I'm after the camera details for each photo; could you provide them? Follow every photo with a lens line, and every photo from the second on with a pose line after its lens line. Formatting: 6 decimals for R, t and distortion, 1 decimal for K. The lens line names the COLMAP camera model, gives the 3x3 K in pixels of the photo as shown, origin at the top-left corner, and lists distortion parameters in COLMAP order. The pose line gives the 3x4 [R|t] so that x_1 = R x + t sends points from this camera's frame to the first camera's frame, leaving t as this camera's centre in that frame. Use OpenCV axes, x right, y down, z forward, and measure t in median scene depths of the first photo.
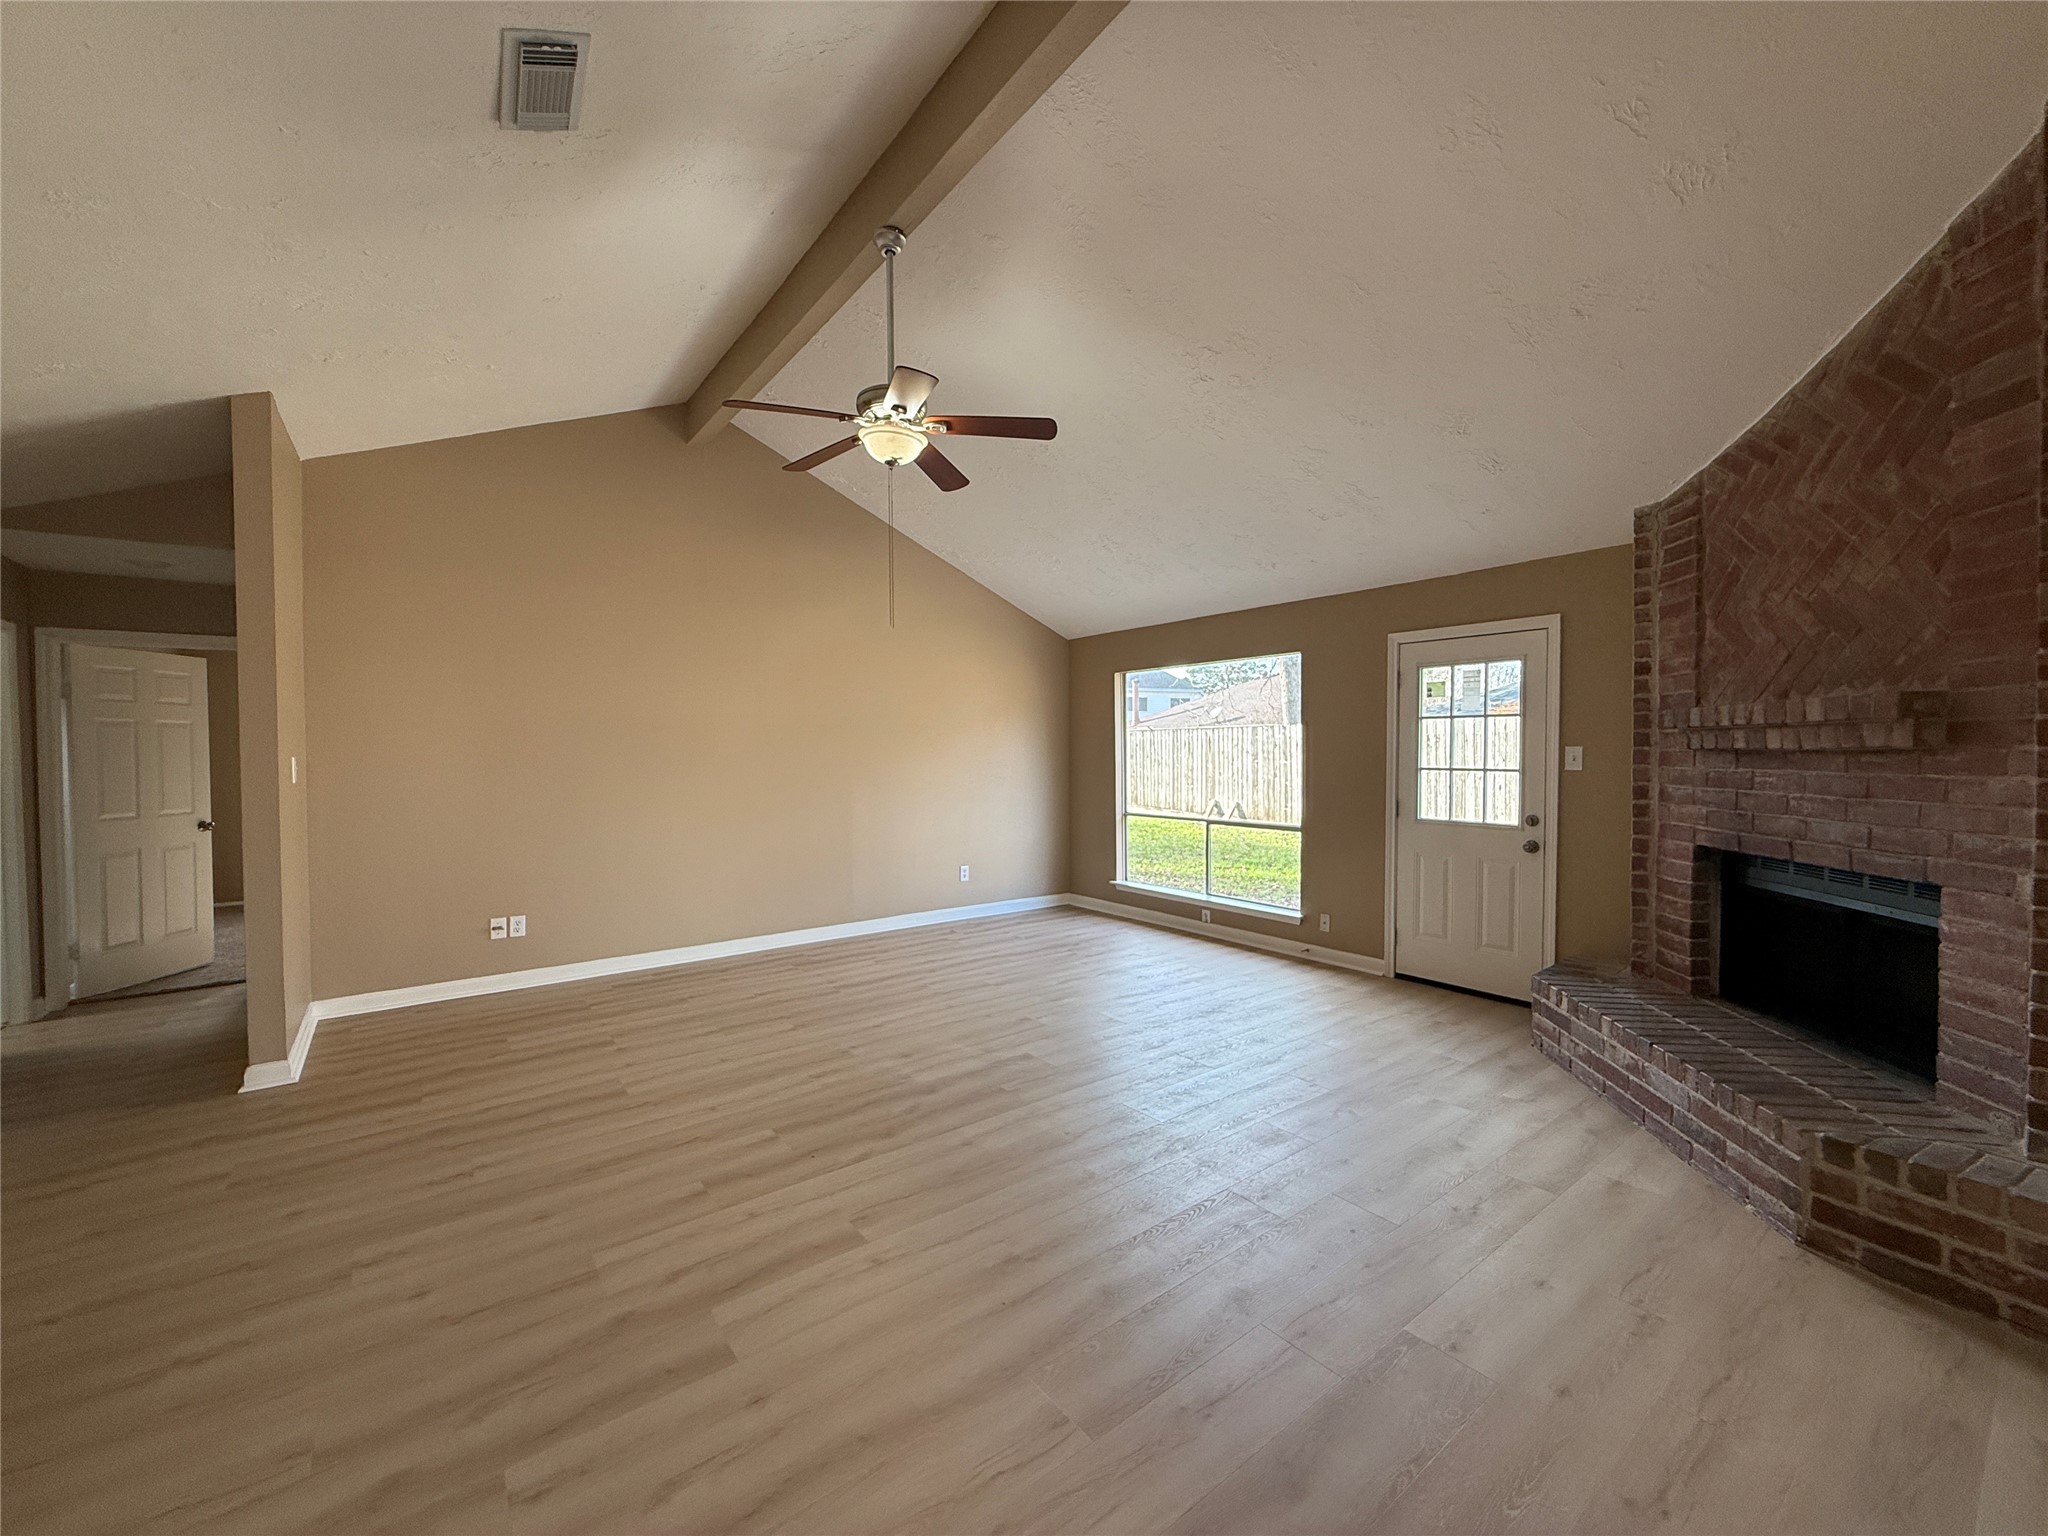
lens RADIAL K [[814.1, 0, 1016.0], [0, 814.1, 767.8], [0, 0, 1]] dist [-0.001337, 0.000472]
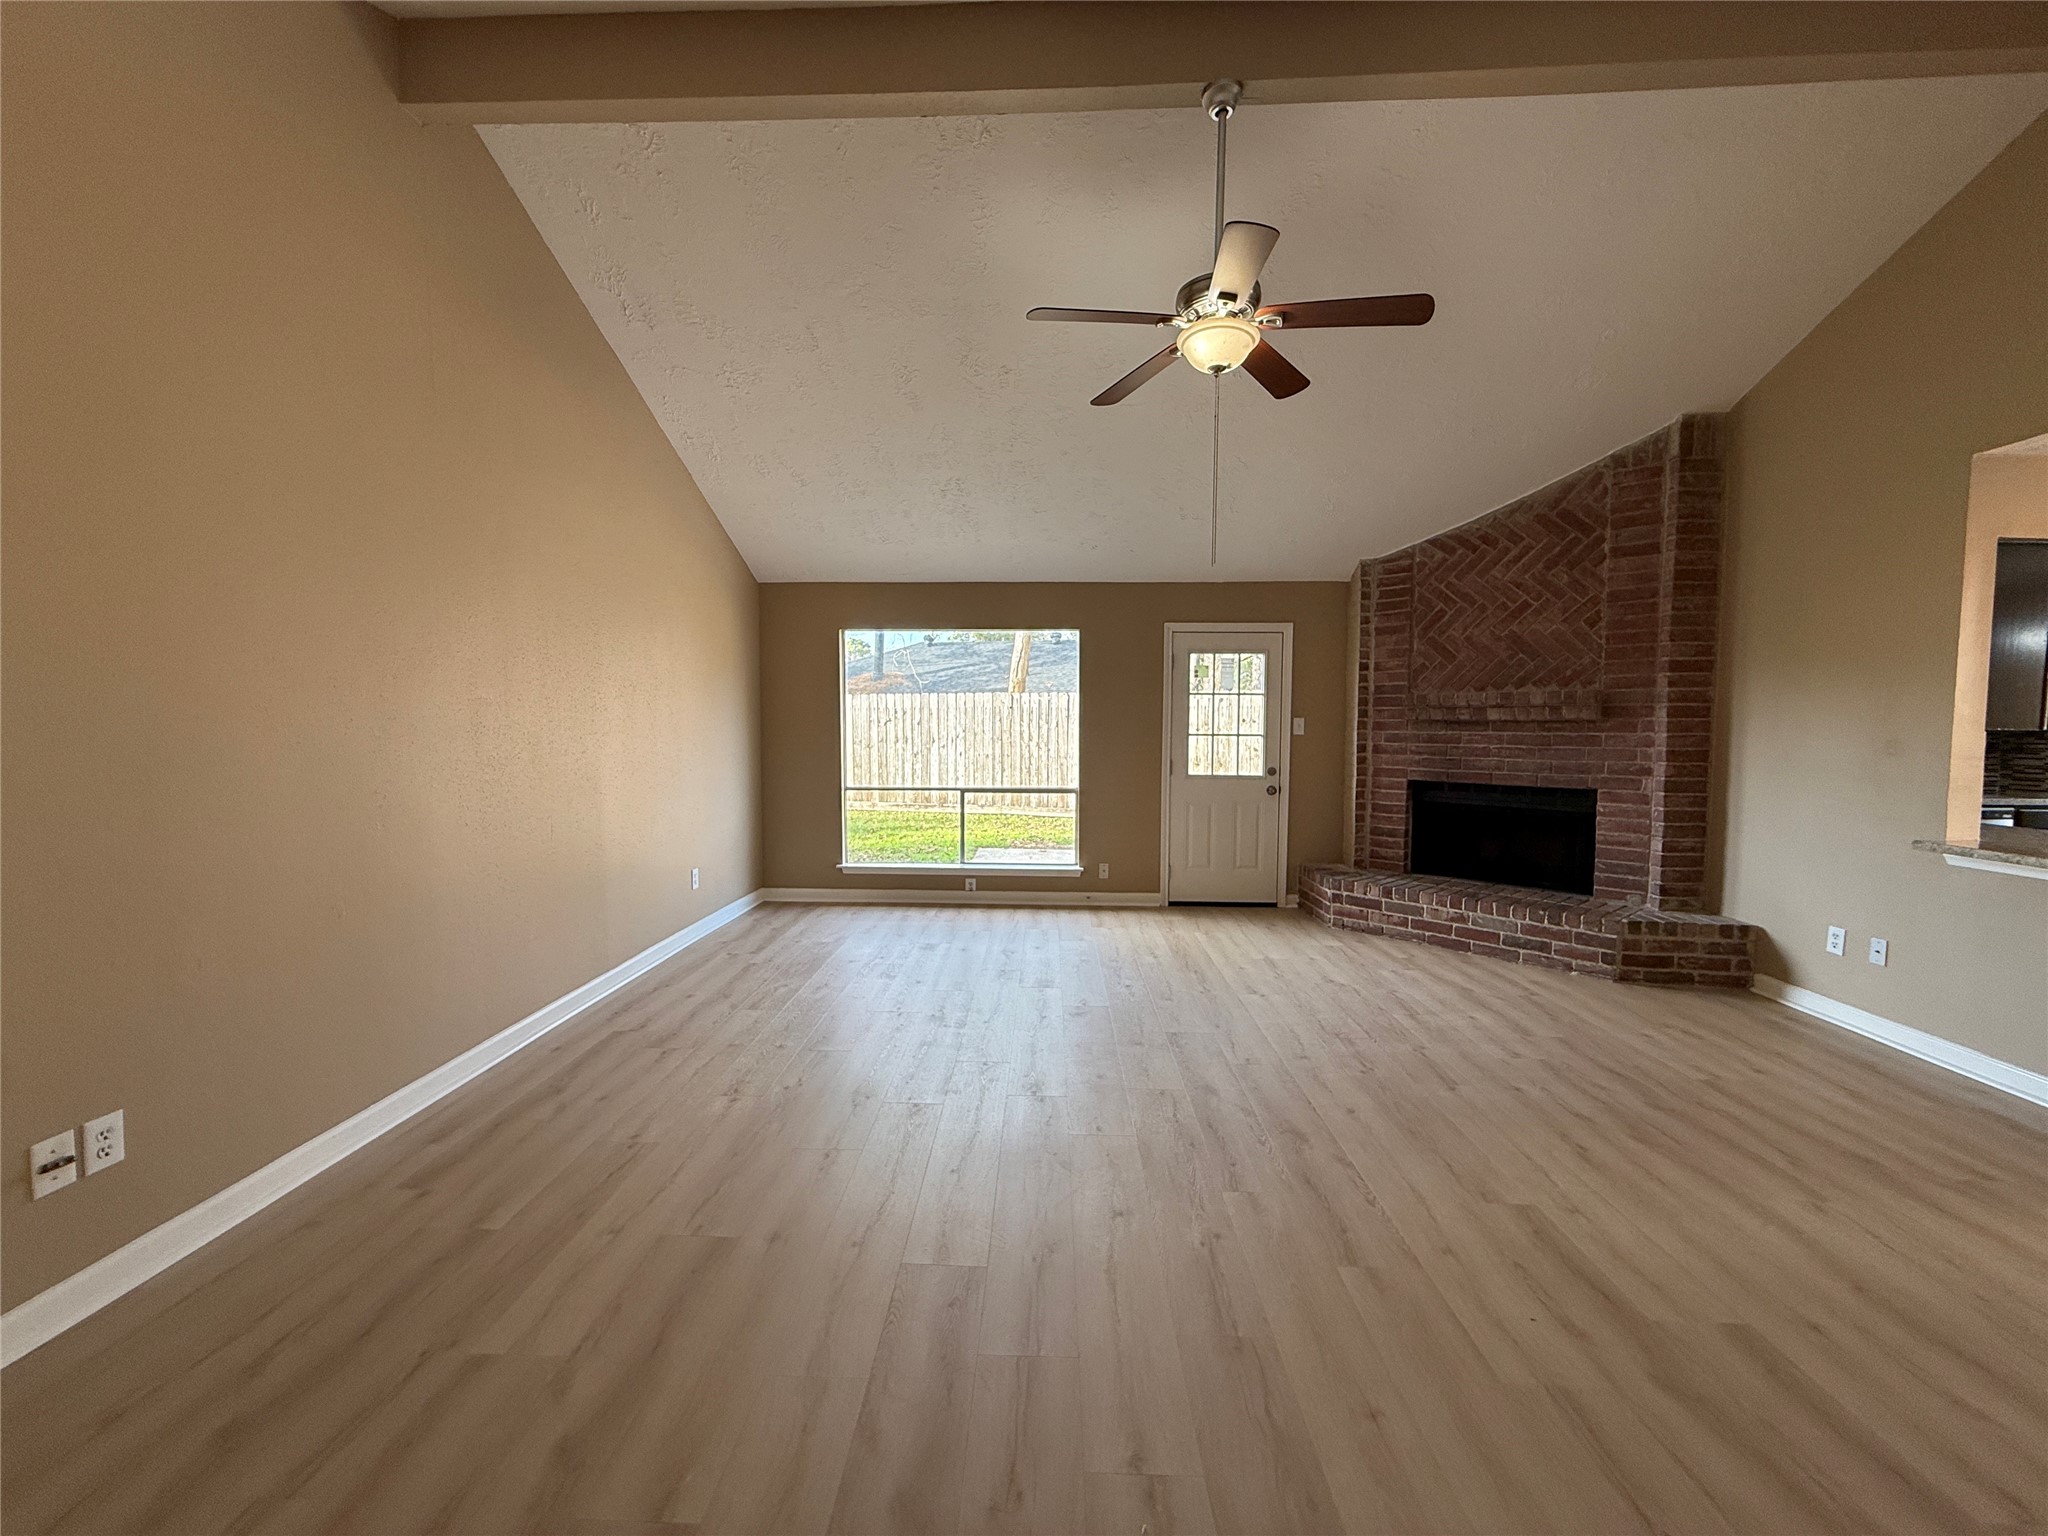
lens RADIAL K [[814.1, 0, 1014.6], [0, 814.1, 768.6], [0, 0, 1]] dist [-0.001337, 0.000472]
pose [[0.633270, -0.035156, 0.773132, -0.826571], [0.009433, 0.999244, 0.037711, 0.004767], [-0.773874, -0.016588, 0.633123, 0.540552]]
